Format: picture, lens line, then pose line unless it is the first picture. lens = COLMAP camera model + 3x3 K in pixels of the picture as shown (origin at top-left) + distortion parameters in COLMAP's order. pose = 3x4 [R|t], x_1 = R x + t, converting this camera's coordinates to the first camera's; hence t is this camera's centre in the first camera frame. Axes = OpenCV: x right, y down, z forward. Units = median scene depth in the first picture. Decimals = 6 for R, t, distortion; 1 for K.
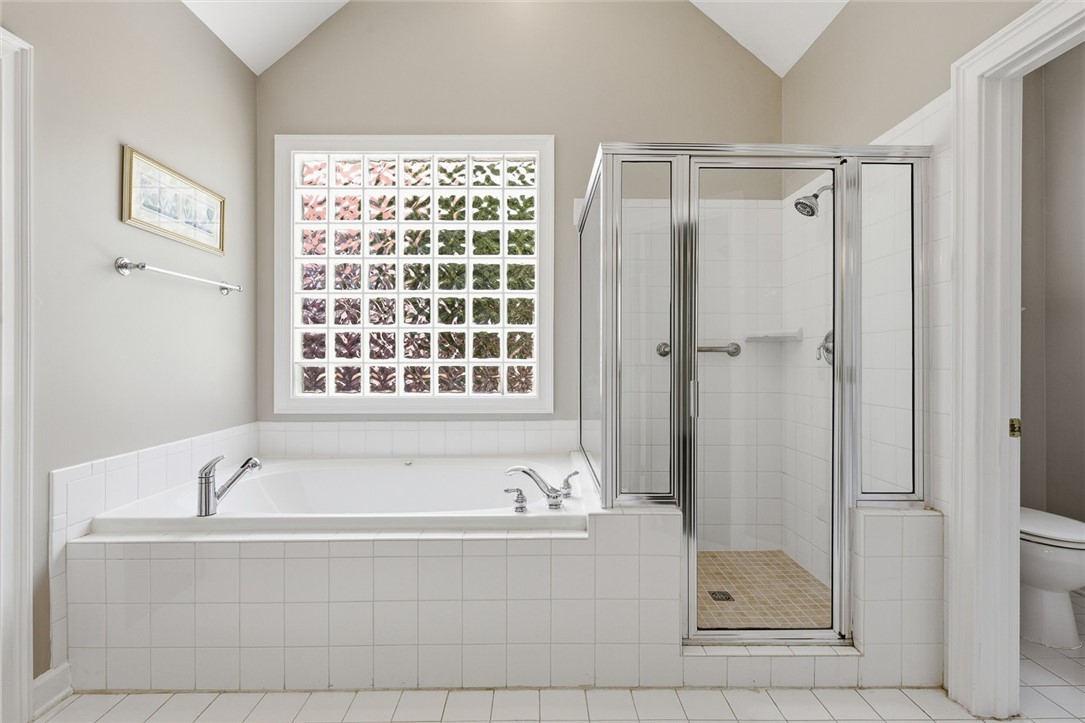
lens RADIAL K [[483.7, 0, 547.0], [0, 483.7, 355.4], [0, 0, 1]] dist [0.000373, -0.000328]
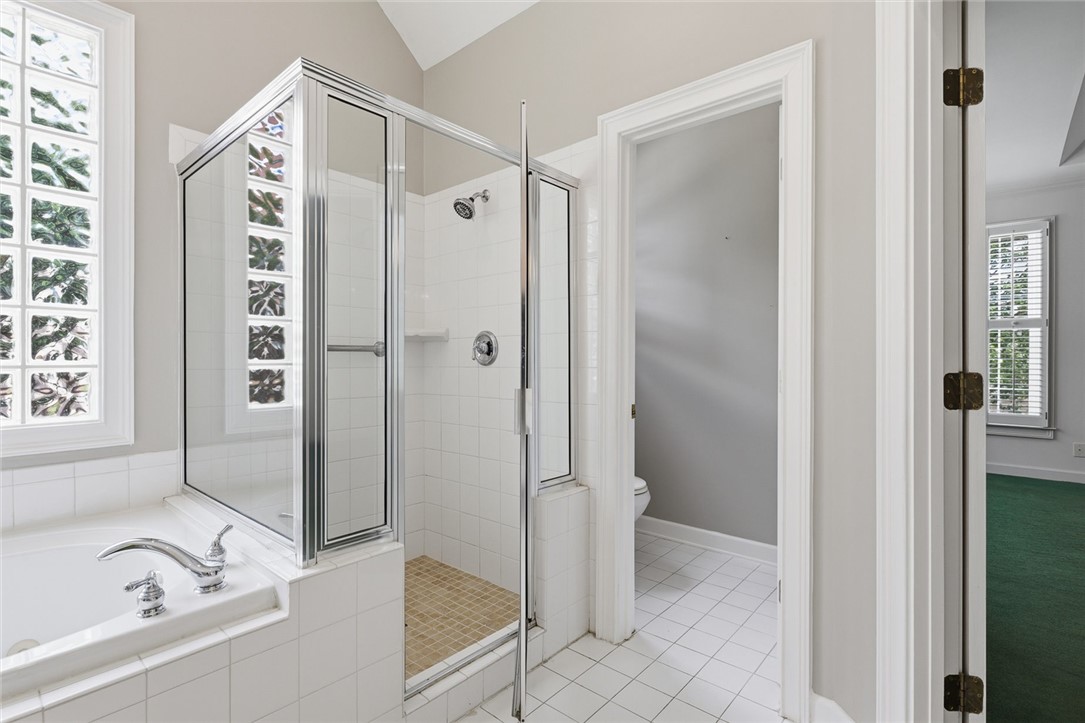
lens RADIAL K [[511.7, 0, 539.1], [0, 511.7, 357.0], [0, 0, 1]] dist [-0.000150, -0.000924]
pose [[0.681170, -0.000334, 0.732125, -0.175290], [-0.002665, 0.999992, 0.002935, -0.000771], [-0.732120, -0.003950, 0.681164, 0.197588]]
